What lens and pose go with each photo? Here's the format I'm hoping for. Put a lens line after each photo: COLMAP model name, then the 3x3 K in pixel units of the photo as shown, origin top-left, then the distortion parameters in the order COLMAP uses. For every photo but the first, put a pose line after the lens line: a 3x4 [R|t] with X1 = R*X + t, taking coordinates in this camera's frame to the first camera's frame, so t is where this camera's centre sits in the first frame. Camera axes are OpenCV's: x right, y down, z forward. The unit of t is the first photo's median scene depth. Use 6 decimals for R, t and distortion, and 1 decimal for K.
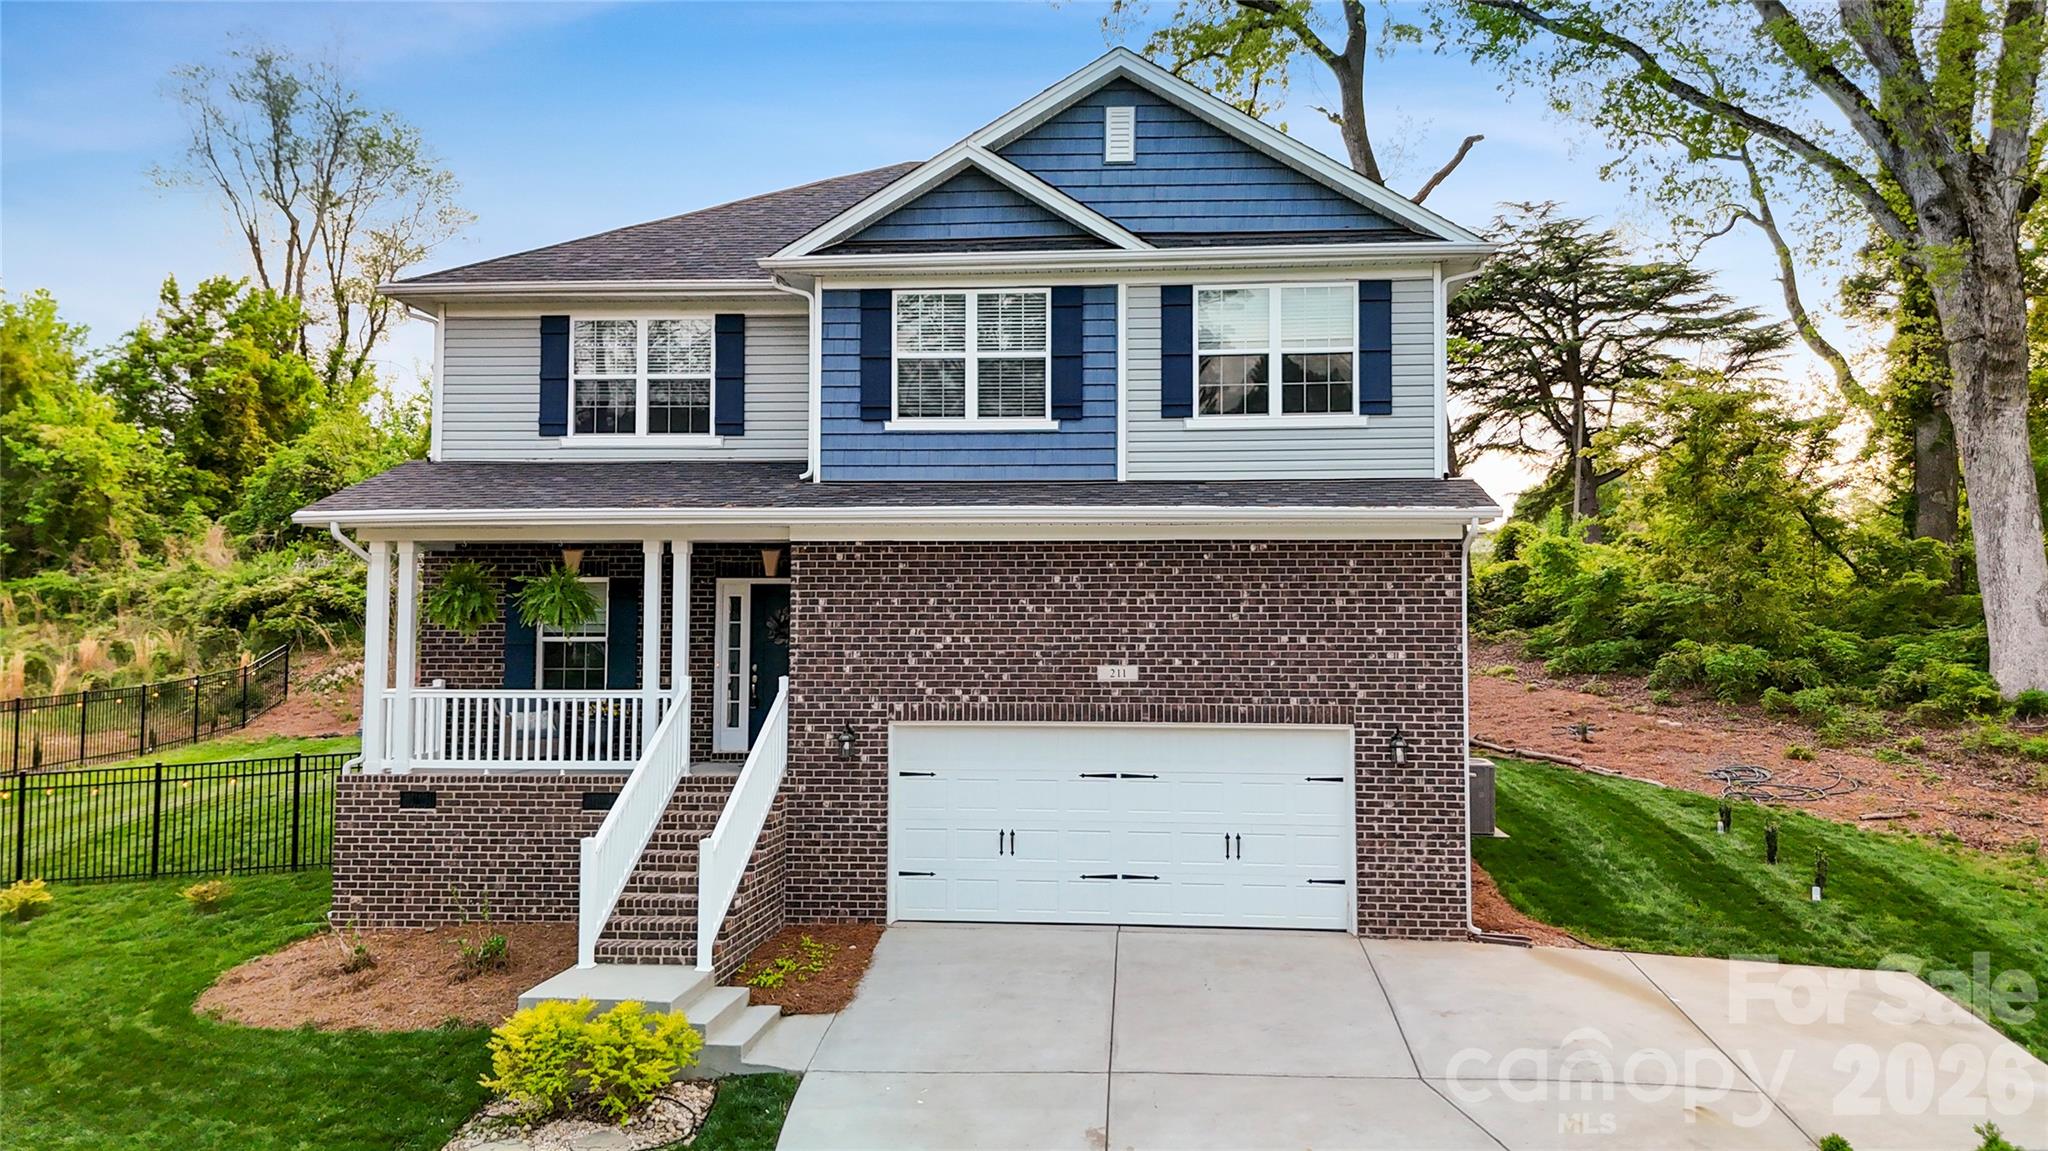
lens RADIAL K [[1504.9, 0, 1030.3], [0, 1504.9, 575.5], [0, 0, 1]] dist [0.116380, -0.142692]
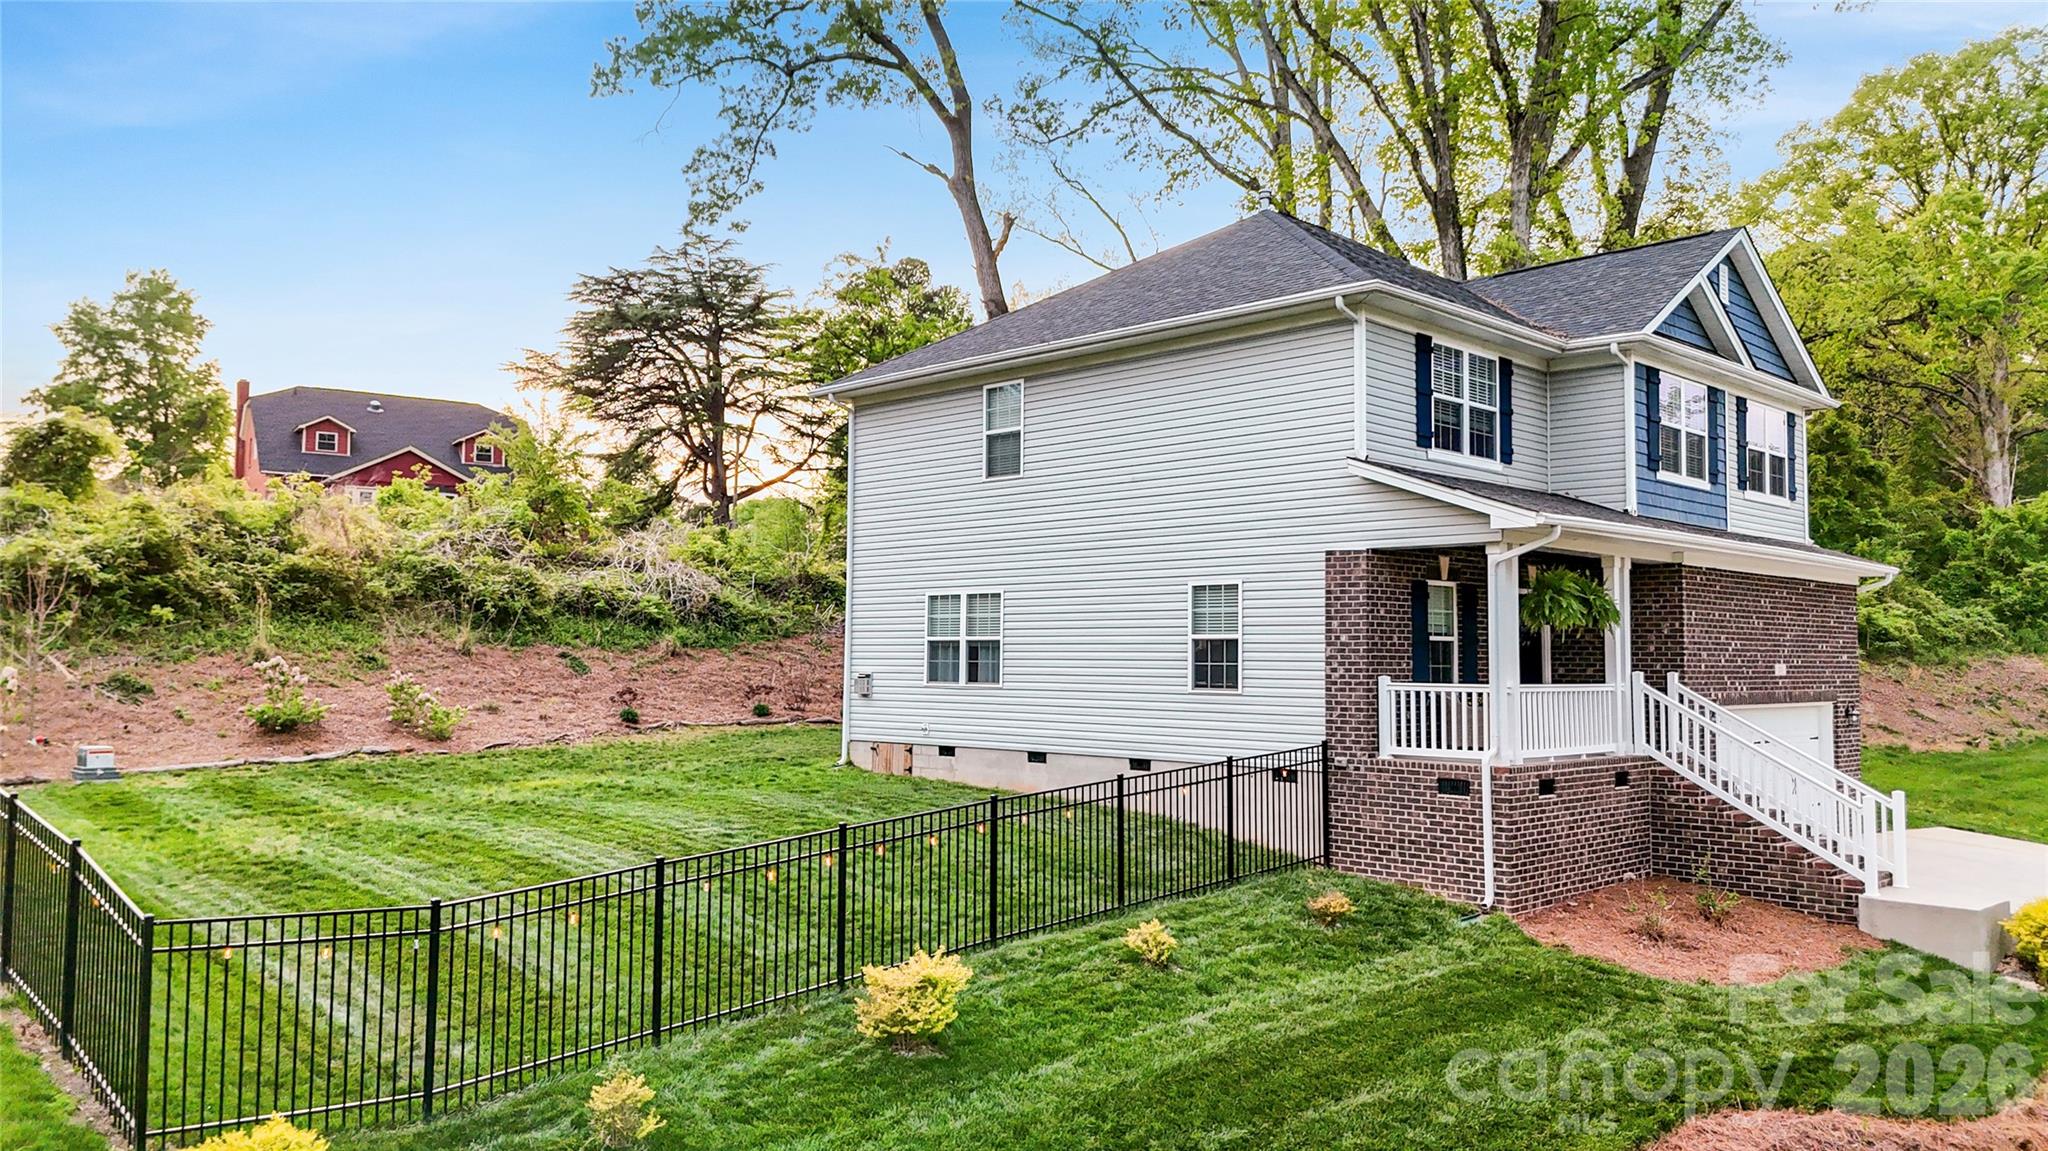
lens RADIAL K [[1511.6, 0, 1024.0], [0, 1511.6, 575.5], [0, 0, 1]] dist [0.081322, -0.076745]
pose [[0.650850, 0.044103, 0.757924, -1.435752], [-0.042199, 0.998869, -0.021886, 0.036413], [-0.758033, -0.017739, 0.651975, 0.570596]]
